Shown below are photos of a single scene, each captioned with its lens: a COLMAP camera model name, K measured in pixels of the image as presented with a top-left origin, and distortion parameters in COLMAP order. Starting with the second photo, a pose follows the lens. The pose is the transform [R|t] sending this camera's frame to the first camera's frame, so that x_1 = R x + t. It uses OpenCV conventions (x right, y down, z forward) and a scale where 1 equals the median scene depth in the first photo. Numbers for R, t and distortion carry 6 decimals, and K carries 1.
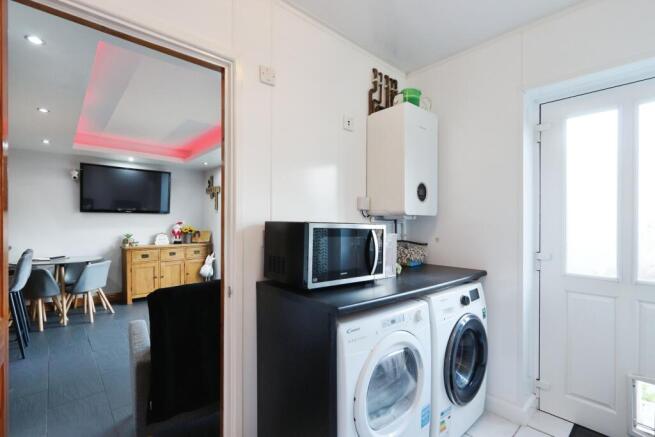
lens RADIAL K [[298.7, 0, 329.0], [0, 298.7, 229.3], [0, 0, 1]] dist [-0.000133, -0.000561]
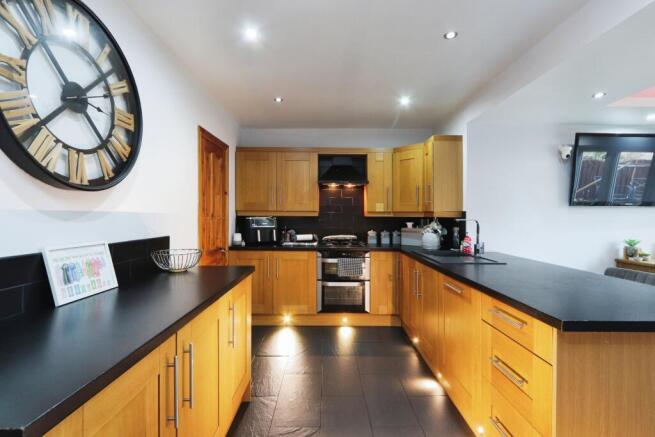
lens RADIAL K [[300.4, 0, 327.8], [0, 300.4, 215.8], [0, 0, 1]] dist [-0.000429, -0.000510]
pose [[0.740162, 0.003518, -0.672420, -0.741626], [-0.018762, 0.999705, -0.015422, -0.013280], [0.672167, 0.024031, 0.740009, 0.113037]]
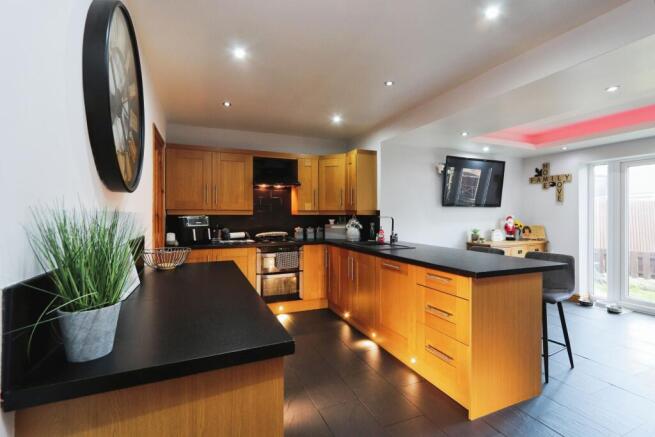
lens RADIAL K [[300.4, 0, 327.8], [0, 300.4, 215.8], [0, 0, 1]] dist [-0.000429, -0.000510]
pose [[0.941457, 0.001738, -0.337128, -0.812343], [-0.006595, 0.999890, -0.013262, -0.011227], [0.337068, 0.014709, 0.941365, -0.044390]]
